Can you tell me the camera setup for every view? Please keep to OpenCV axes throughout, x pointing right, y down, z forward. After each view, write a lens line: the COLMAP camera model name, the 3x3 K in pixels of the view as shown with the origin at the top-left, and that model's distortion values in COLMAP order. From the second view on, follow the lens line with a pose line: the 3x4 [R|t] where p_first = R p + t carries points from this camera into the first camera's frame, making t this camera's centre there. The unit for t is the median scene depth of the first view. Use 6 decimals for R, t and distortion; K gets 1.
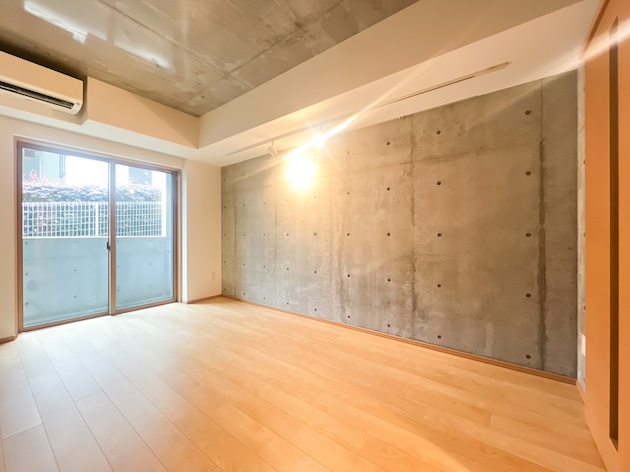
lens RADIAL K [[252.8, 0, 313.3], [0, 252.8, 234.7], [0, 0, 1]] dist [-0.000643, -0.000022]
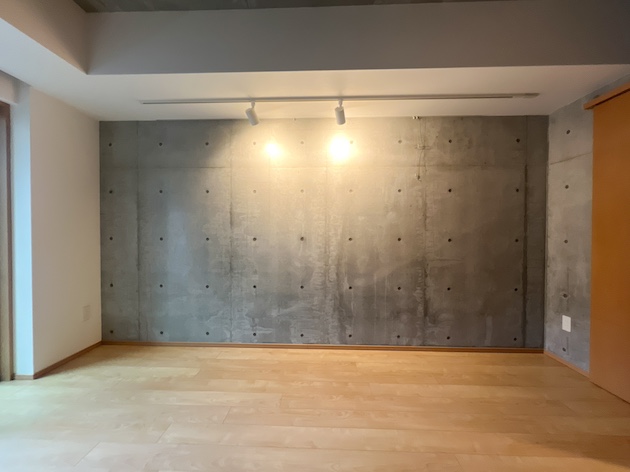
lens RADIAL K [[252.8, 0, 312.4], [0, 252.8, 234.5], [0, 0, 1]] dist [-0.000643, -0.000022]
pose [[0.821193, -0.004143, 0.570636, -0.439559], [-0.003666, 0.999915, 0.012535, -0.026412], [-0.570639, -0.012386, 0.821108, 0.369013]]
